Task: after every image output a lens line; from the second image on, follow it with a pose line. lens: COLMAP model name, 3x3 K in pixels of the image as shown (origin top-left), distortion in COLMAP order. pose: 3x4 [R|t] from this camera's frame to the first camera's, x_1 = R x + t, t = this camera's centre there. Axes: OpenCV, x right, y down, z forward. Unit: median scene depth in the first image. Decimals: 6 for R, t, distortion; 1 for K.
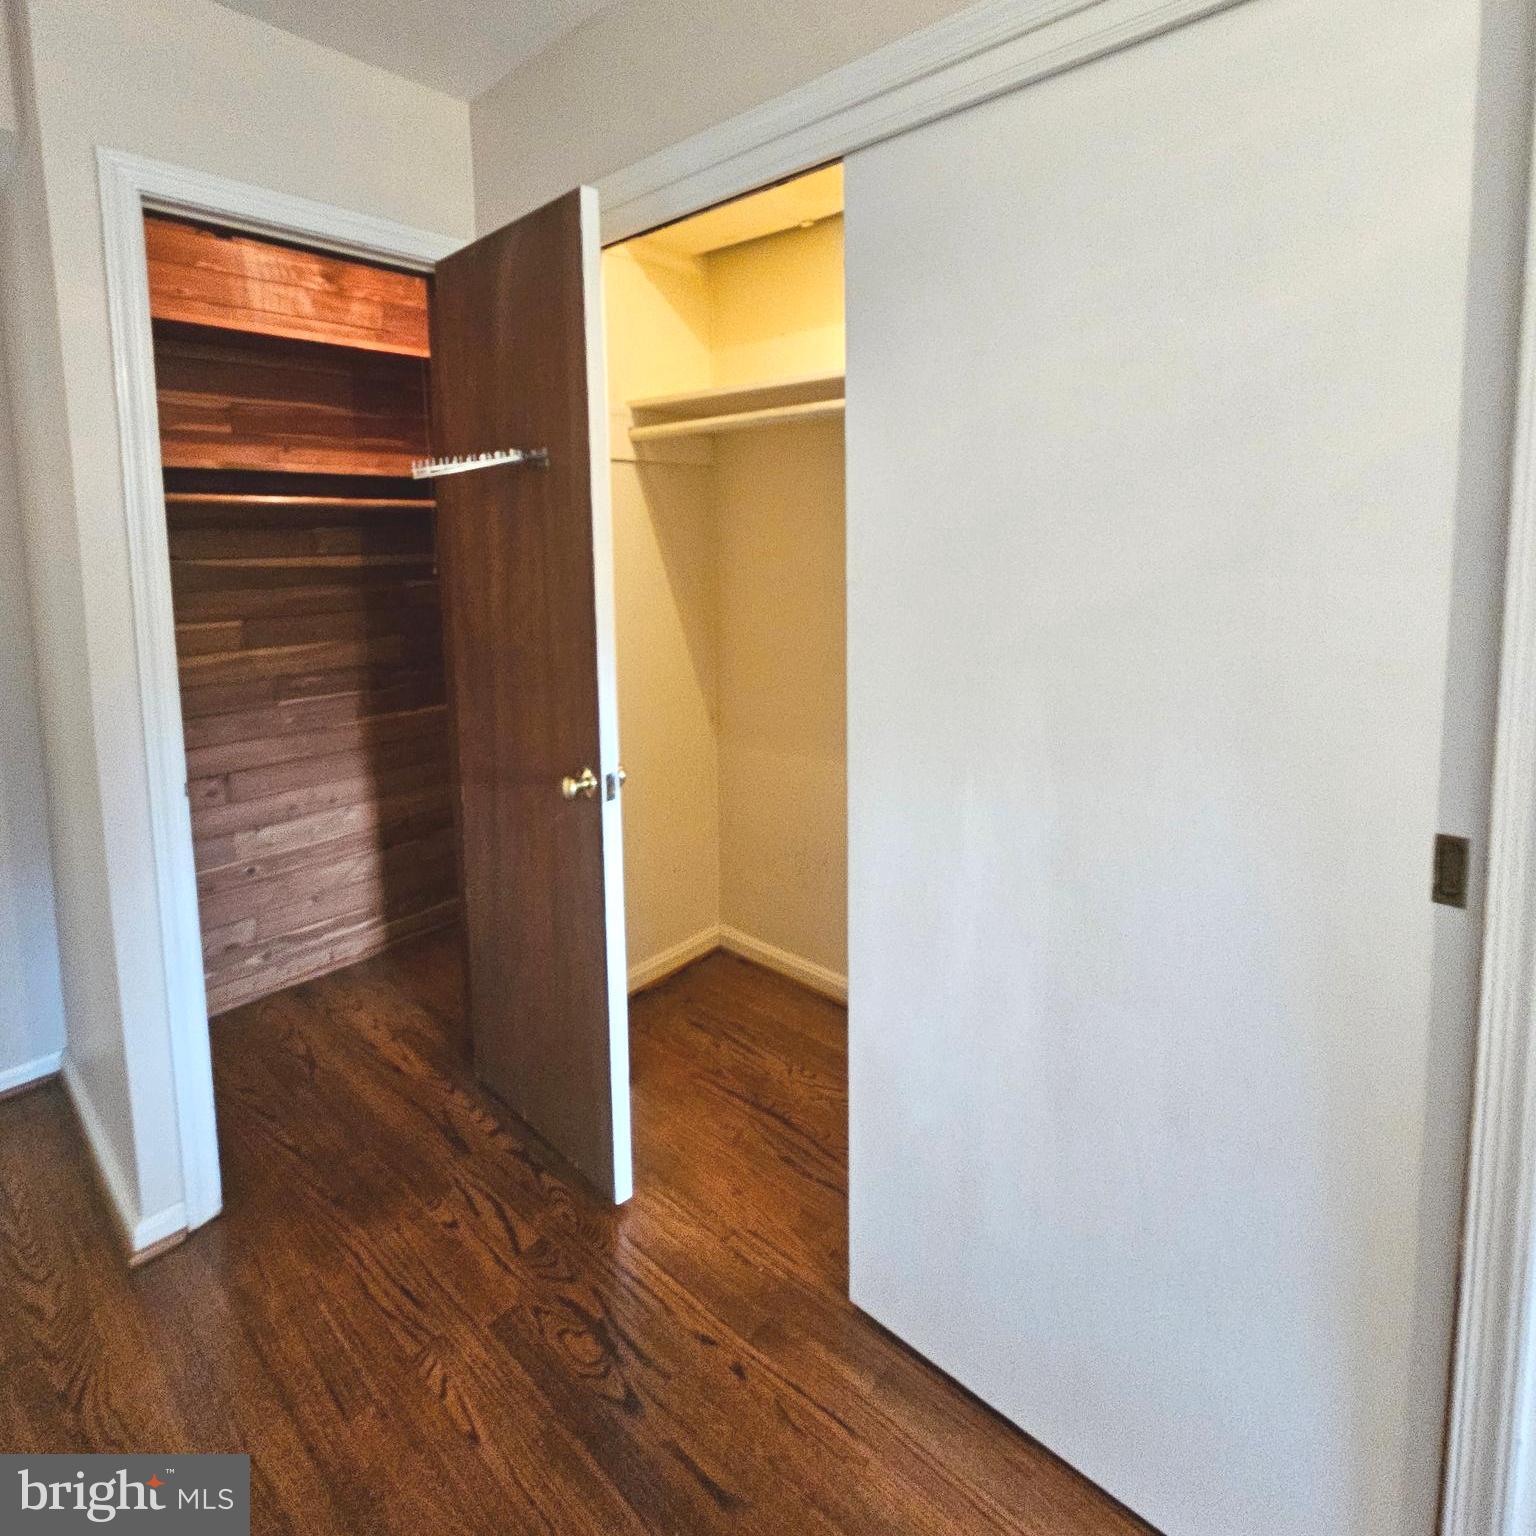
lens RADIAL K [[839.1, 0, 770.3], [0, 839.1, 745.9], [0, 0, 1]] dist [-0.002069, -0.001334]
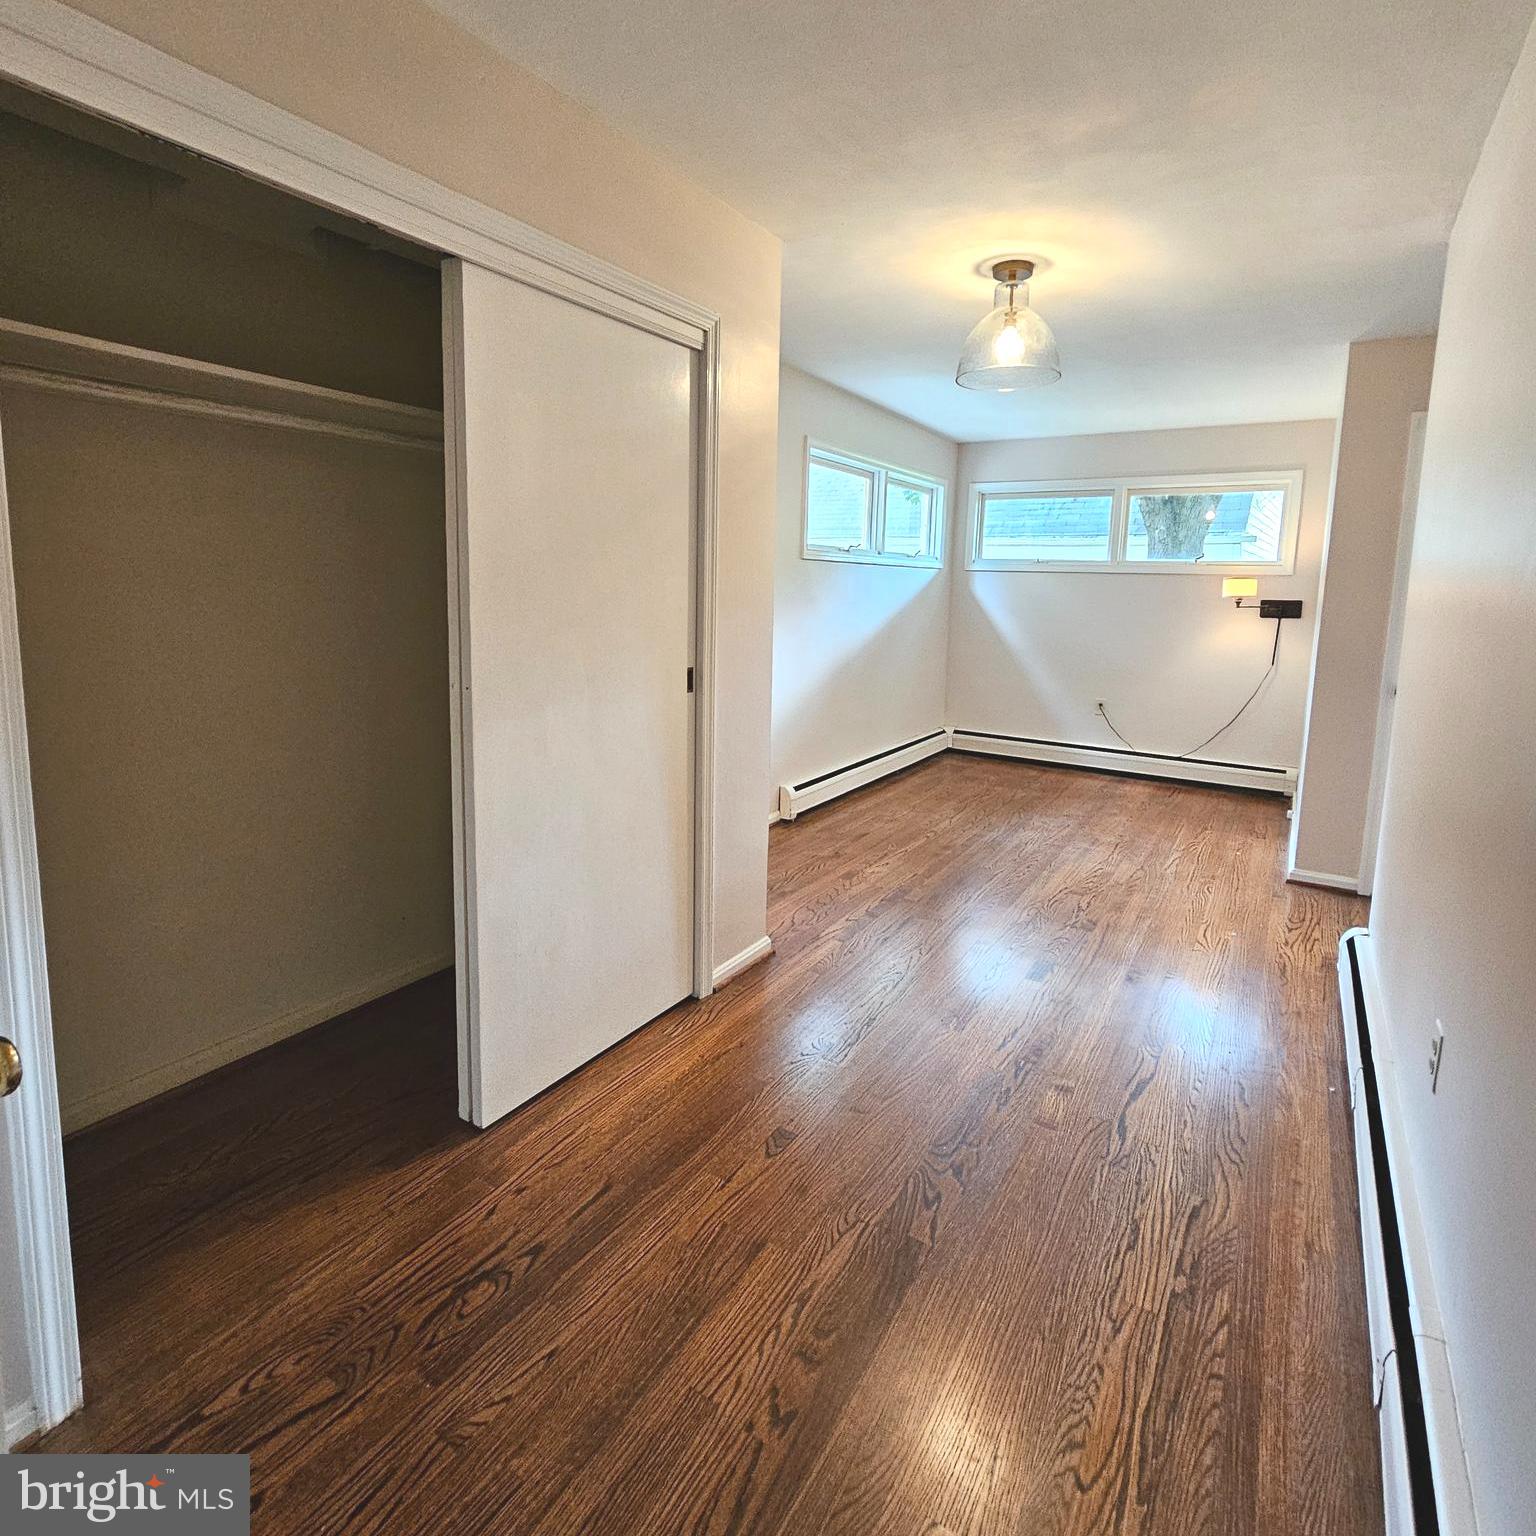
lens RADIAL K [[839.1, 0, 770.3], [0, 839.1, 745.9], [0, 0, 1]] dist [-0.002069, -0.001334]
pose [[-0.180855, -0.188929, 0.965193, -1.246740], [0.219398, 0.948896, 0.226849, -0.140822], [-0.958726, 0.252788, -0.130162, 0.602933]]
